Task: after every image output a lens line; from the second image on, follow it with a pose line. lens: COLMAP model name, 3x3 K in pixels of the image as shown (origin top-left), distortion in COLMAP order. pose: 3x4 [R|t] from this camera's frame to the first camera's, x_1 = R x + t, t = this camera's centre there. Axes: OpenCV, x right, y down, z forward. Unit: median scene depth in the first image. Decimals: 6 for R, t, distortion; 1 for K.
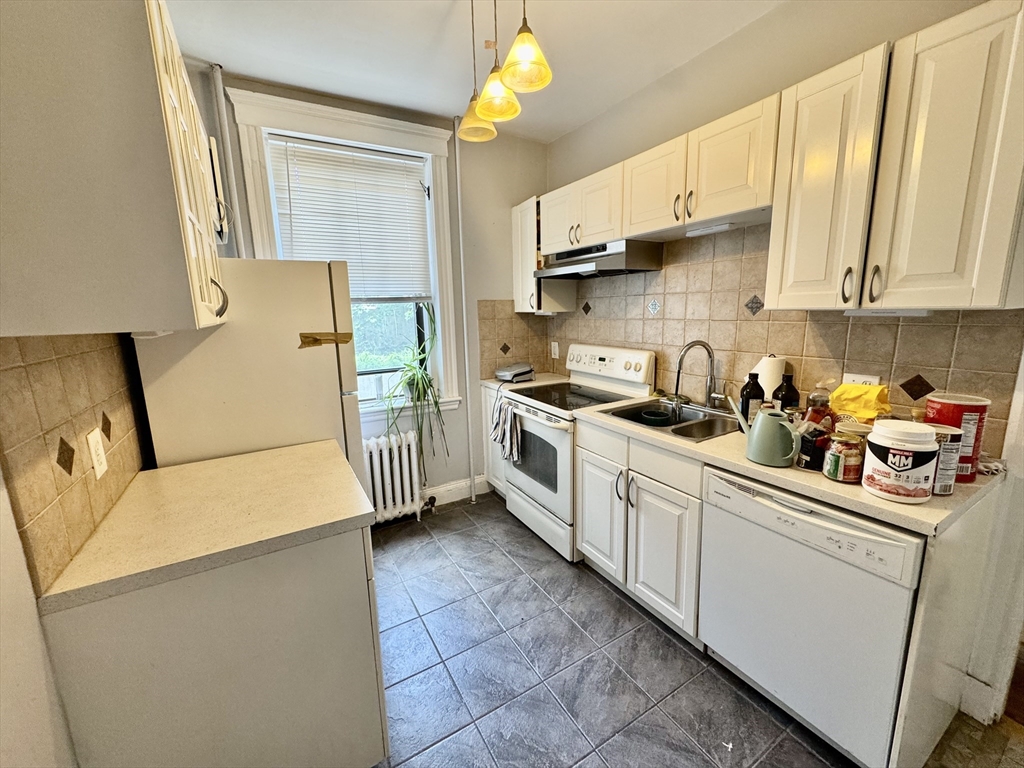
lens RADIAL K [[410.1, 0, 510.2], [0, 410.1, 383.6], [0, 0, 1]] dist [-0.003005, 0.000385]
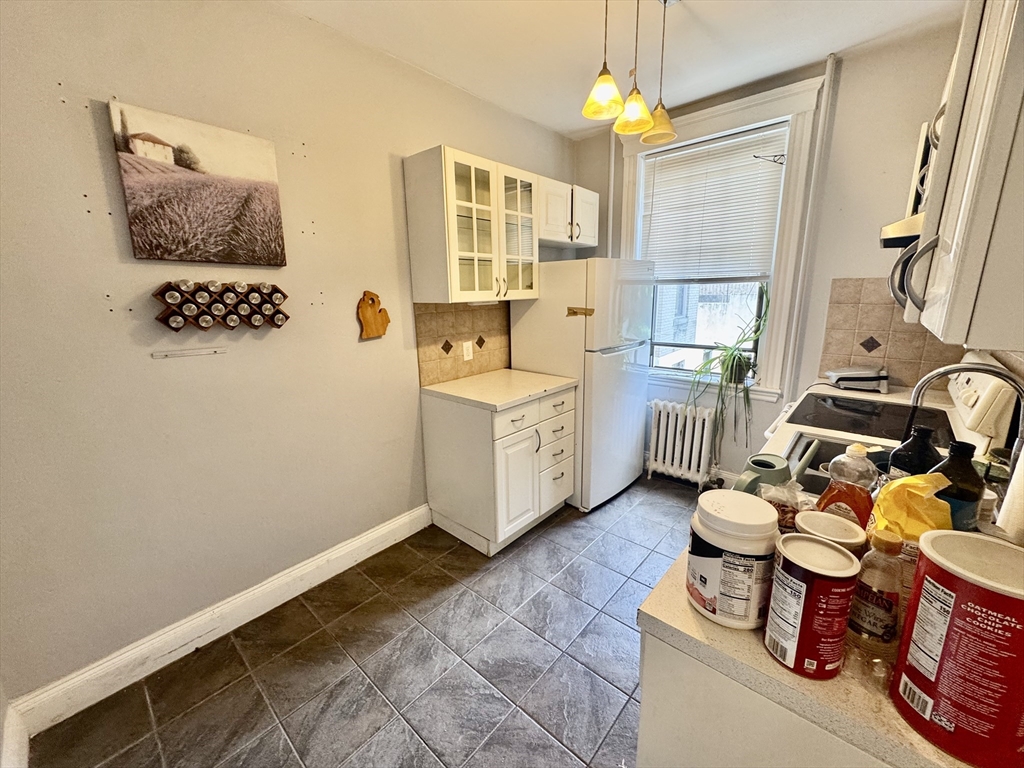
lens RADIAL K [[410.1, 0, 510.2], [0, 410.1, 383.6], [0, 0, 1]] dist [-0.003005, 0.000385]
pose [[0.305250, 0.230873, -0.923862, 0.630066], [-0.161650, 0.968648, 0.188655, -0.065931], [0.938452, 0.091755, 0.333000, 0.194075]]
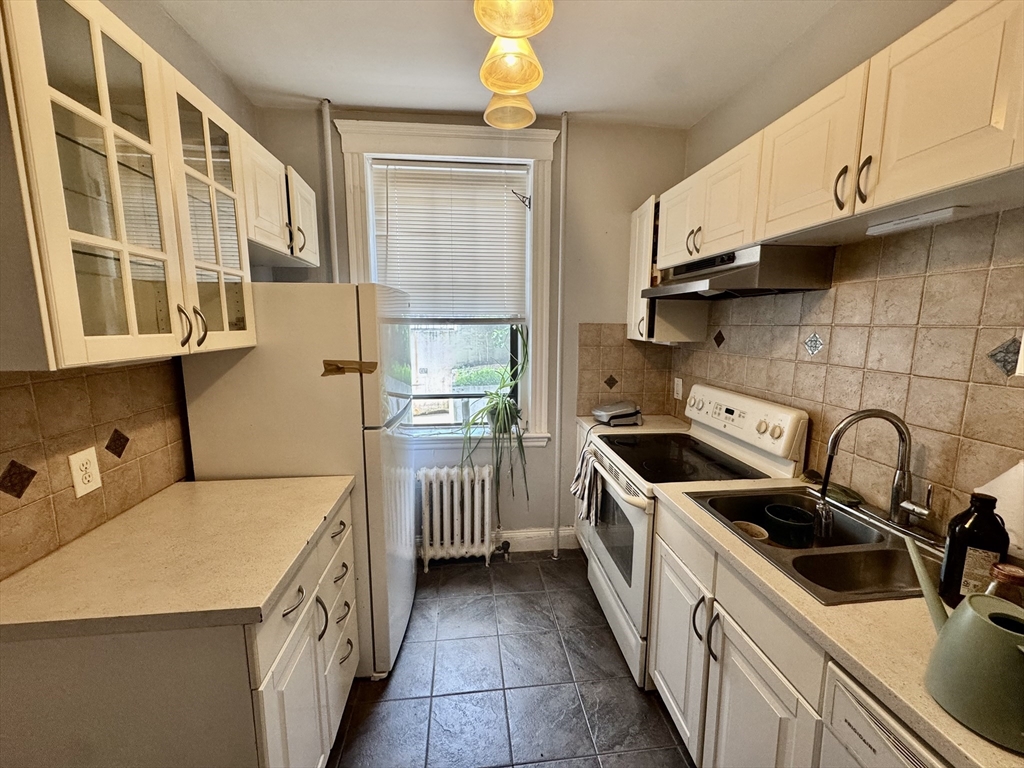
lens RADIAL K [[410.1, 0, 510.2], [0, 410.1, 383.6], [0, 0, 1]] dist [-0.003005, 0.000385]
pose [[0.913321, 0.087181, -0.397800, 0.170141], [-0.099651, 0.994964, -0.010738, -0.067759], [0.394861, 0.049448, 0.917409, 0.205225]]
